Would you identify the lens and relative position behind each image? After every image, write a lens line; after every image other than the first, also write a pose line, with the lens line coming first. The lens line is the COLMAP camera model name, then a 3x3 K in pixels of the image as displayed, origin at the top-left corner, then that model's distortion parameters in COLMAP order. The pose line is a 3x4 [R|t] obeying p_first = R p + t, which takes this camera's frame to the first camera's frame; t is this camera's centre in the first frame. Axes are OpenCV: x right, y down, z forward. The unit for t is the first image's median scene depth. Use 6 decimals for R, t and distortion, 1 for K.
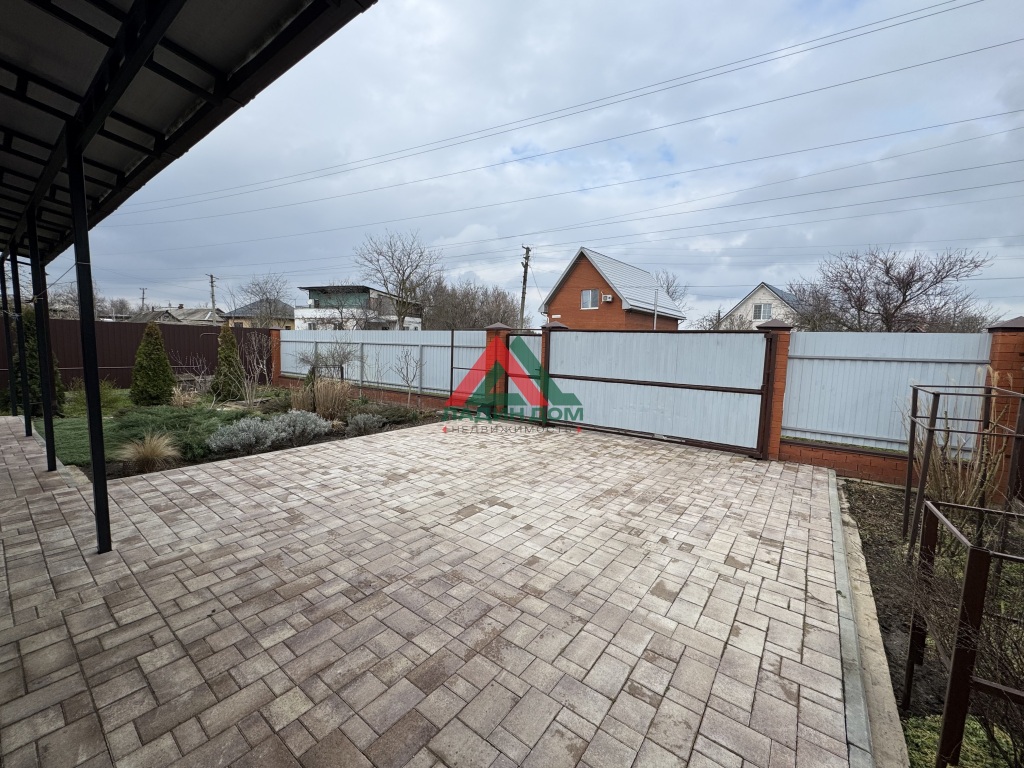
lens RADIAL K [[408.8, 0, 512.0], [0, 408.8, 384.0], [0, 0, 1]] dist [-0.004505, 0.000673]
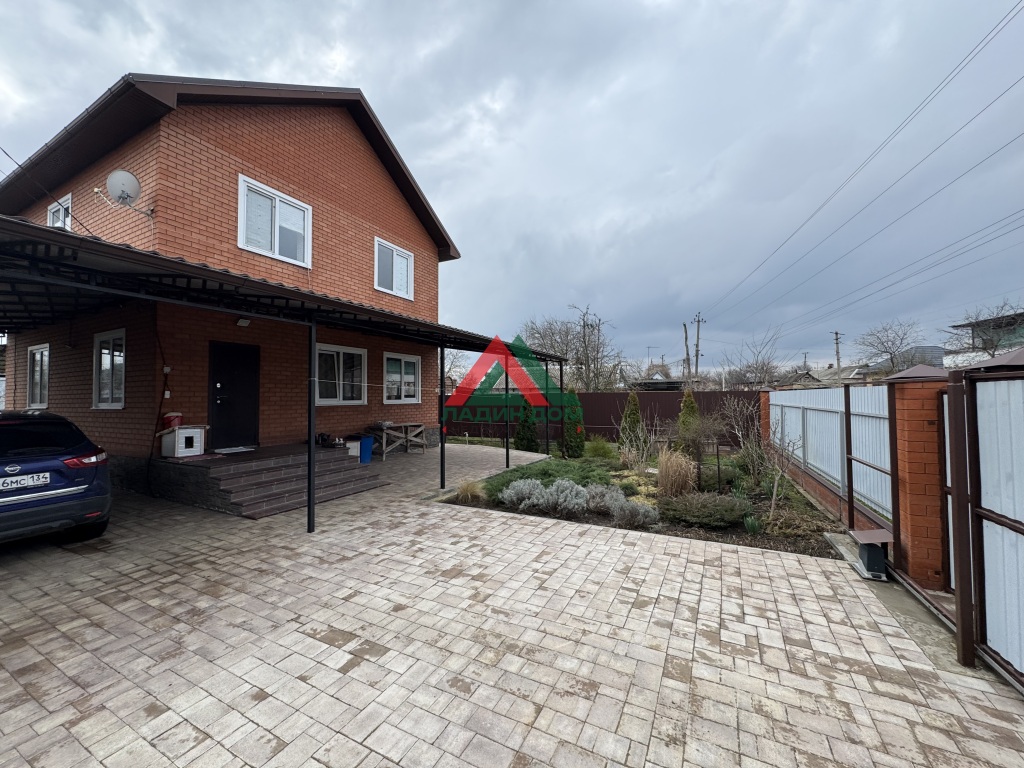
lens RADIAL K [[408.8, 0, 512.0], [0, 408.8, 384.0], [0, 0, 1]] dist [-0.004505, 0.000673]
pose [[0.164028, -0.059894, -0.984636, 0.649163], [-0.081009, 0.993966, -0.073956, -0.123330], [0.983124, 0.091895, 0.158186, 1.002944]]
